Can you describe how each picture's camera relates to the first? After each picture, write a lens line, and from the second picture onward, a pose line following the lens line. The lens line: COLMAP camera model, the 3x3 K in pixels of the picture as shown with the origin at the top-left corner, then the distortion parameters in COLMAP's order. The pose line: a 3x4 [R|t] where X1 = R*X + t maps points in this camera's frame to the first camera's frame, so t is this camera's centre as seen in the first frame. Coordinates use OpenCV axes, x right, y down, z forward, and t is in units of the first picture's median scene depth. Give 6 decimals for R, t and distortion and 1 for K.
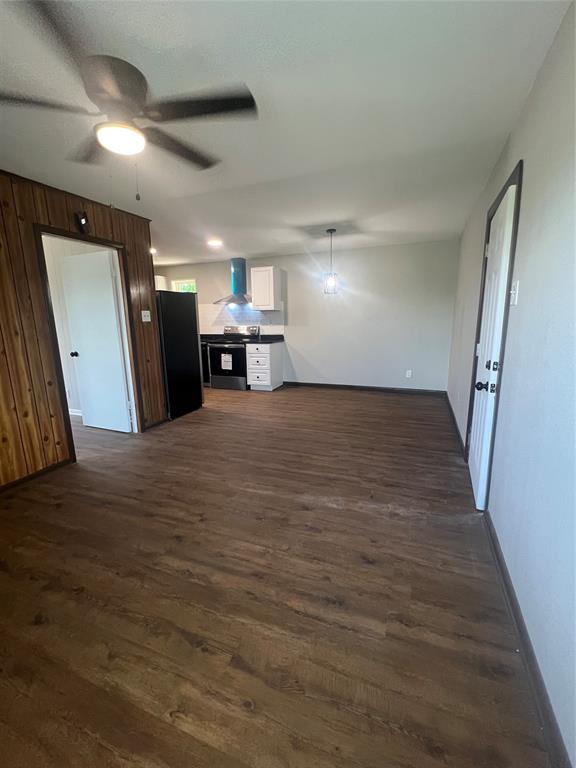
lens RADIAL K [[335.4, 0, 288.0], [0, 335.4, 384.0], [0, 0, 1]] dist [-0.000369, -0.000022]
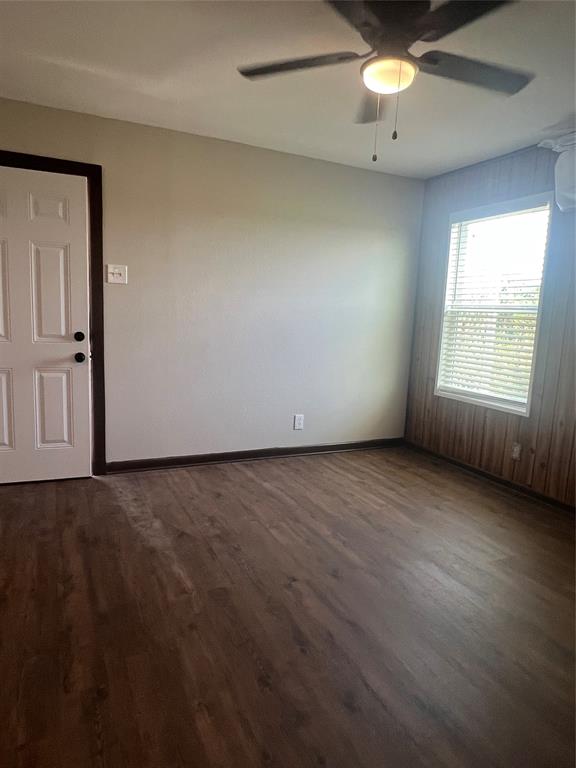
lens RADIAL K [[476.9, 0, 288.0], [0, 476.9, 384.0], [0, 0, 1]] dist [-0.005540, 0.000930]
pose [[-0.737565, -0.109315, 0.666369, -0.916868], [0.111123, 0.953709, 0.279447, -0.263028], [-0.666070, 0.280160, -0.691275, 1.691139]]
